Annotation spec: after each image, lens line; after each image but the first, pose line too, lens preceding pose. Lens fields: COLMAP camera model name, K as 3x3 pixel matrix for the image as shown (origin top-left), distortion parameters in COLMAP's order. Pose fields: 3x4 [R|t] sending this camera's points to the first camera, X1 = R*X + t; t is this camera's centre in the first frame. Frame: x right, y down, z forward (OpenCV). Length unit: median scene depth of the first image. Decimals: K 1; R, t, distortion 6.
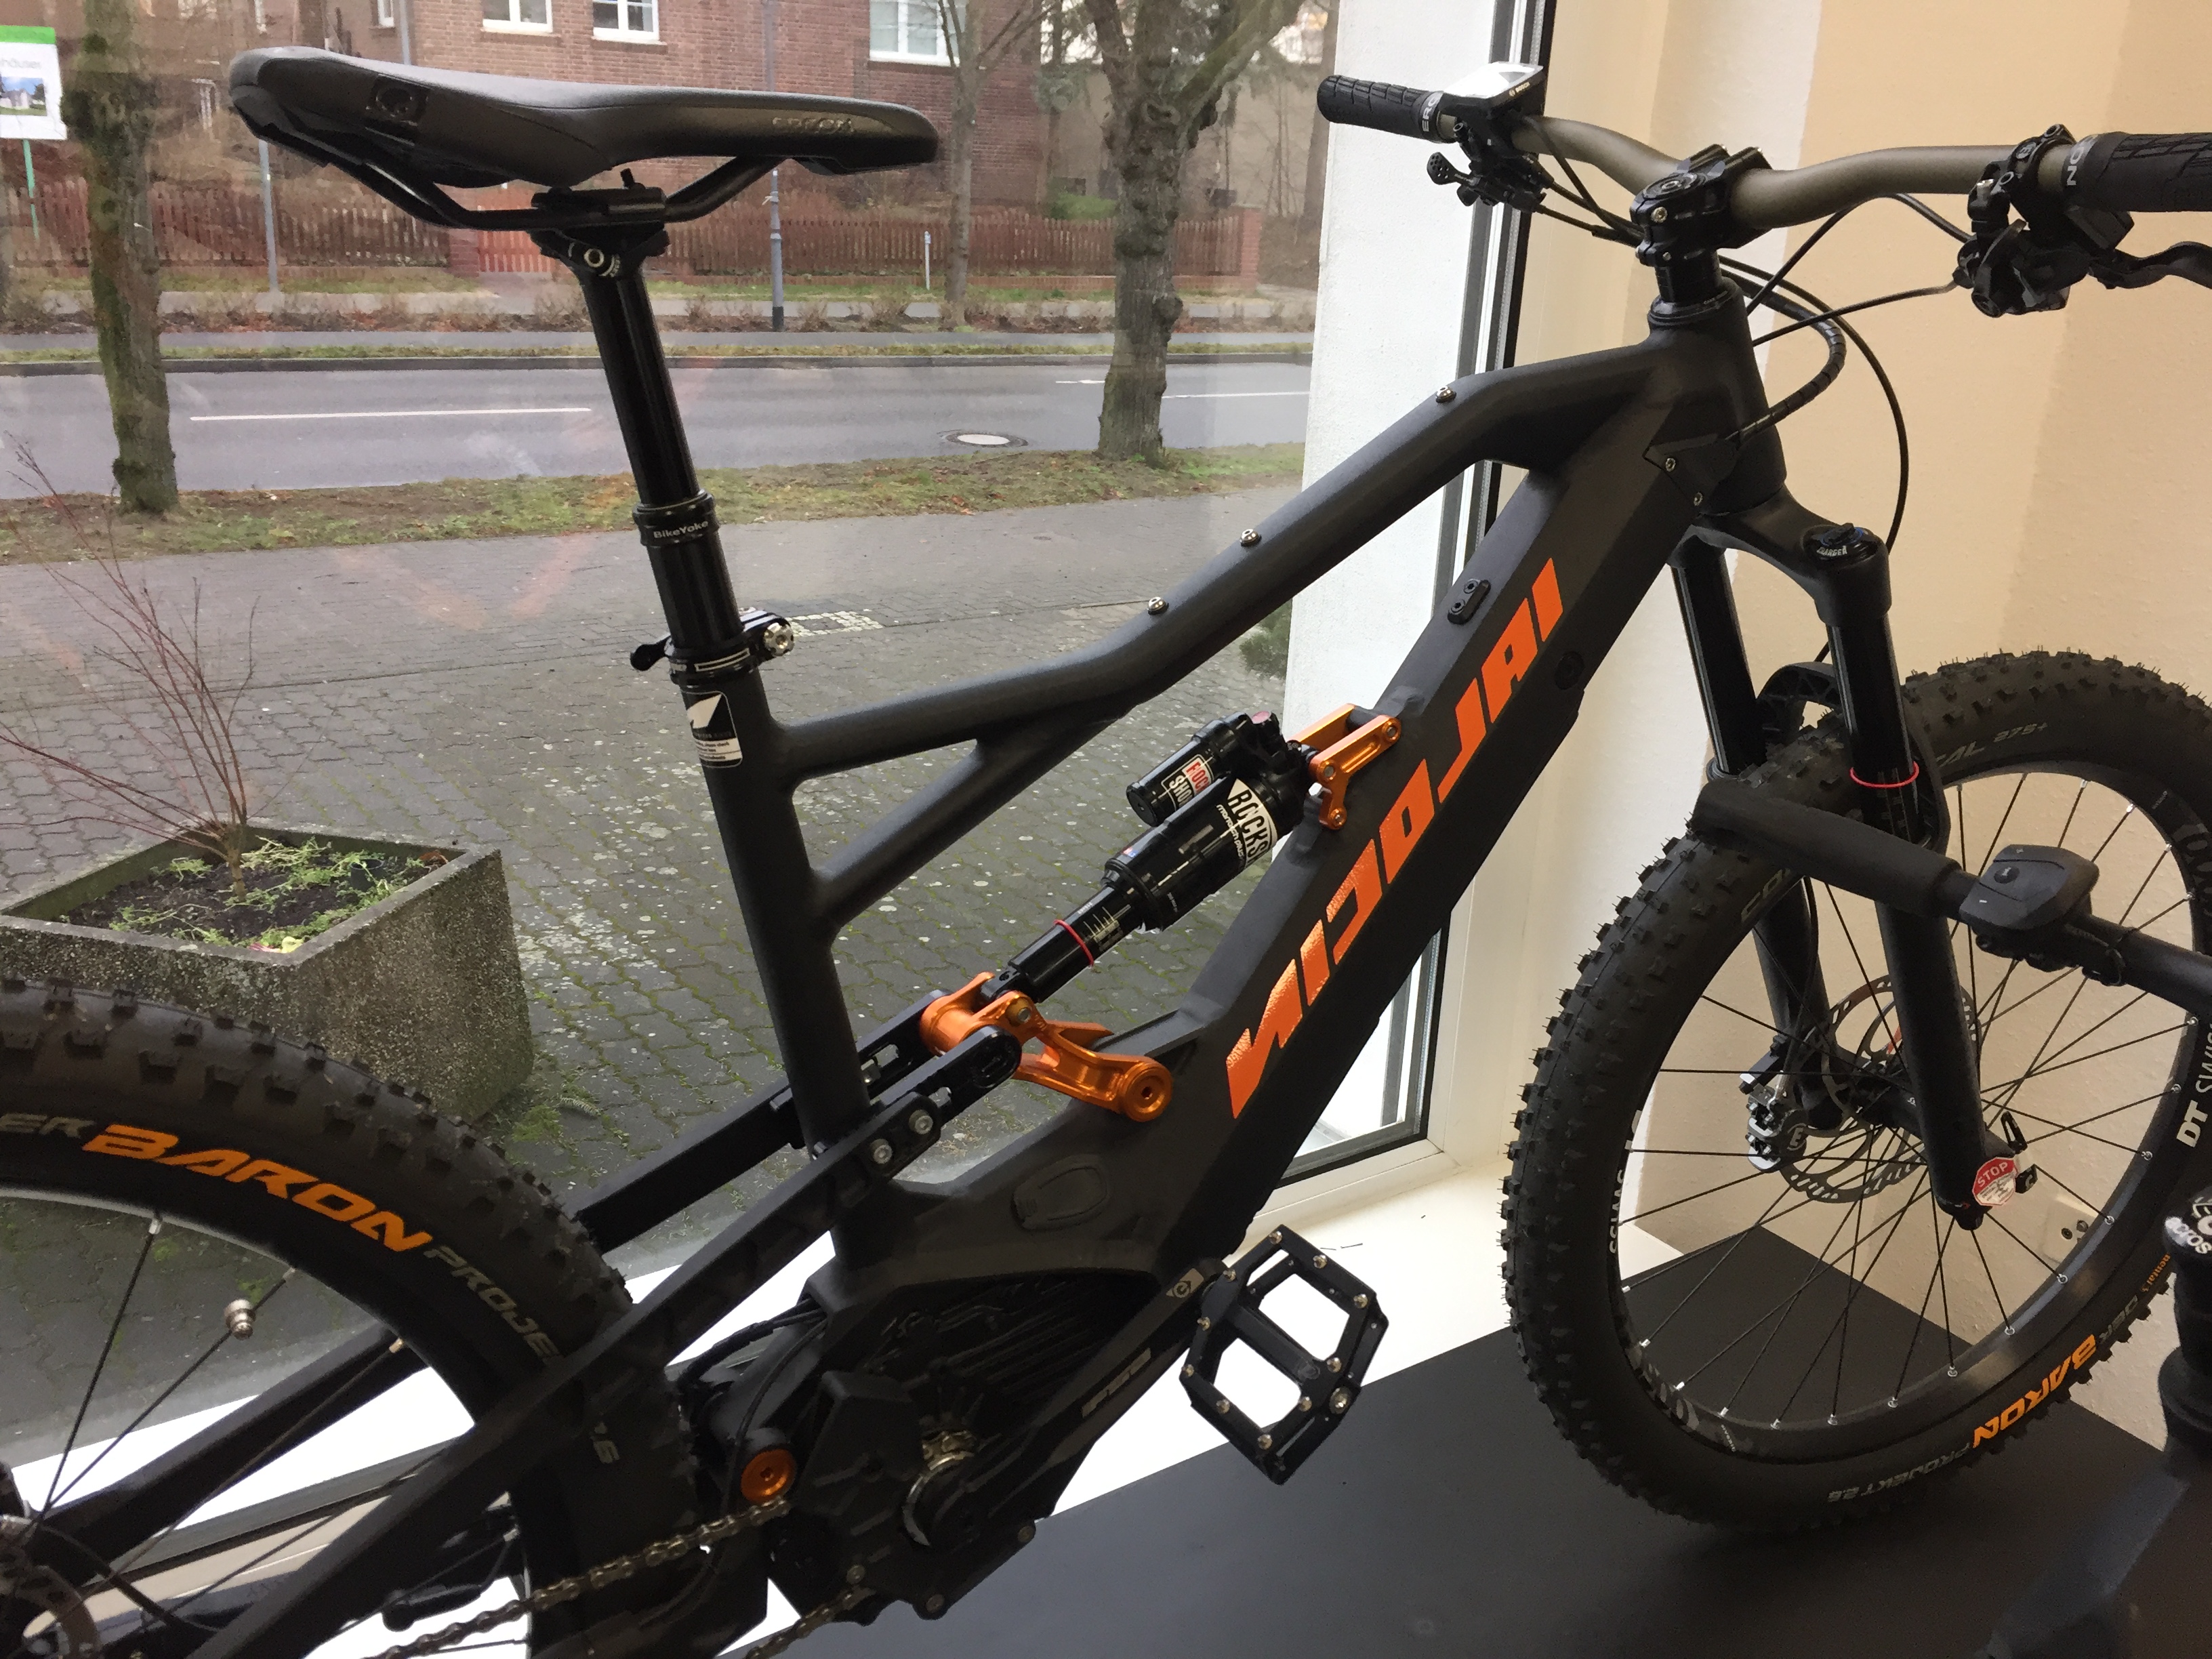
lens RADIAL K [[1858.4, 0, 1106.0], [0, 1858.4, 829.5], [0, 0, 1]] dist [-0.001122, 0.000911]
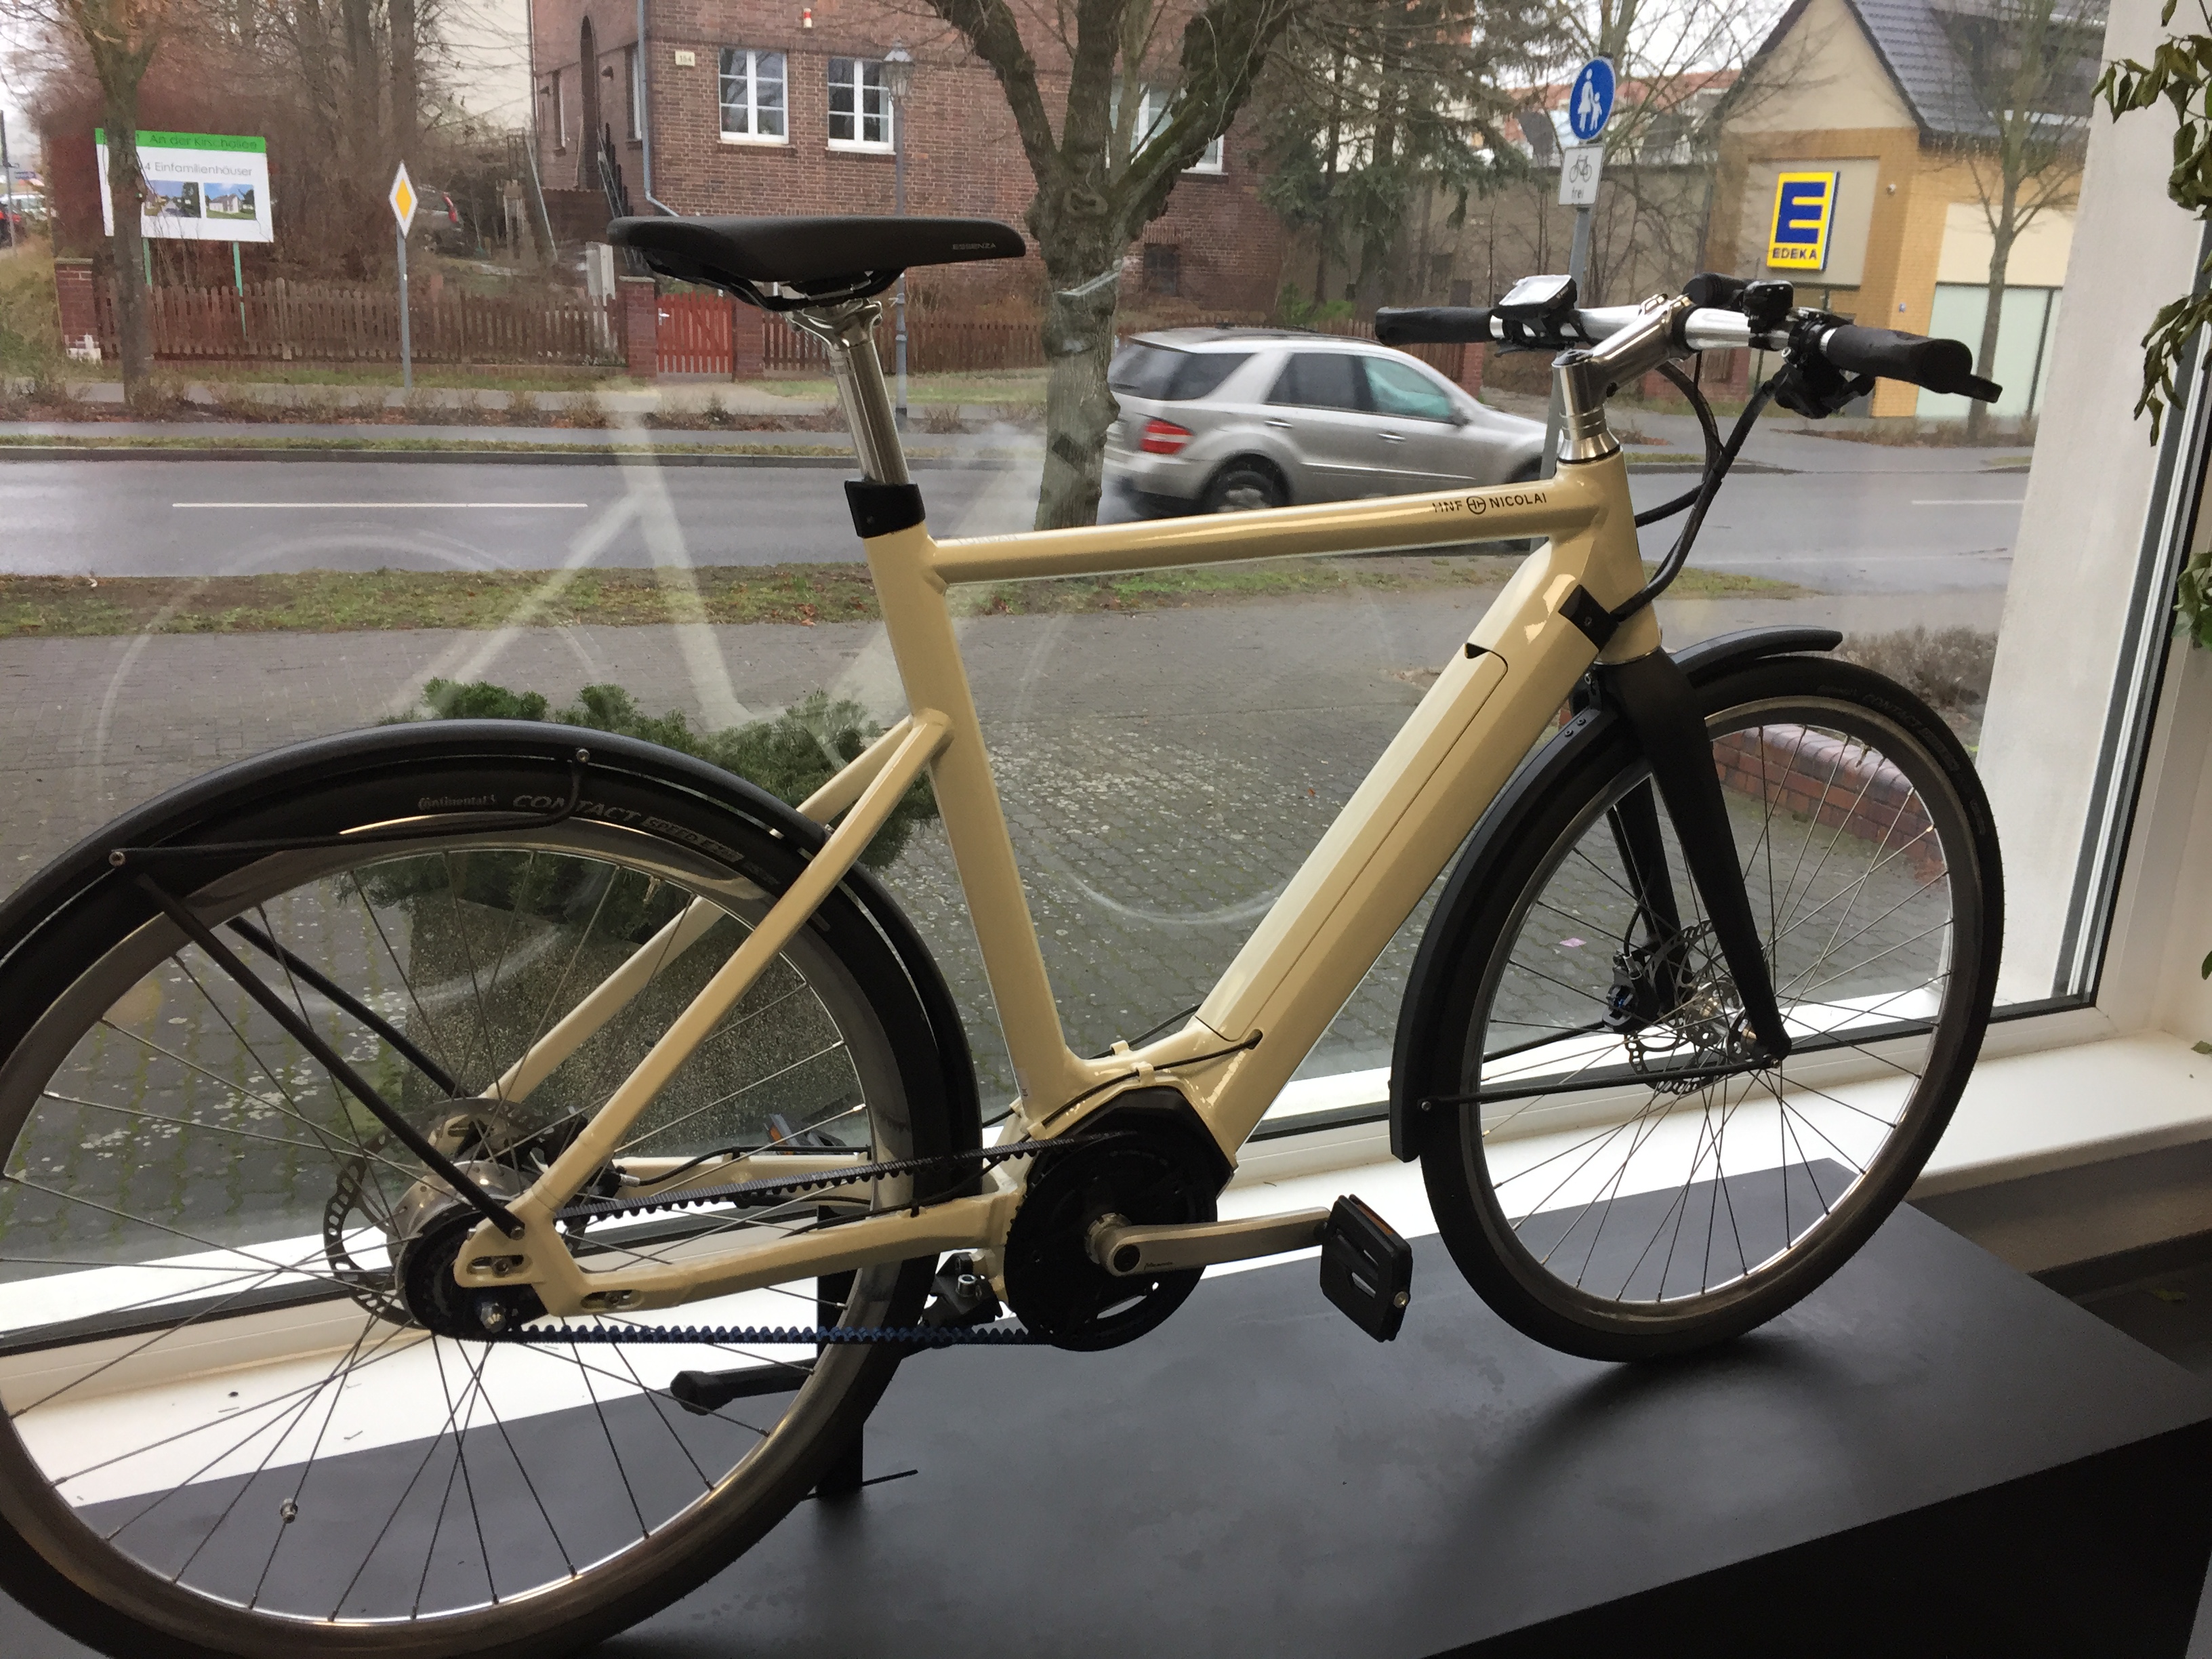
lens RADIAL K [[1855.6, 0, 1106.0], [0, 1855.6, 829.5], [0, 0, 1]] dist [0.004442, 0.081547]
pose [[0.984404, 0.047645, -0.169345, 0.104795], [-0.056632, 0.997210, -0.048637, -0.013751], [0.166556, 0.057469, 0.984356, 0.051598]]
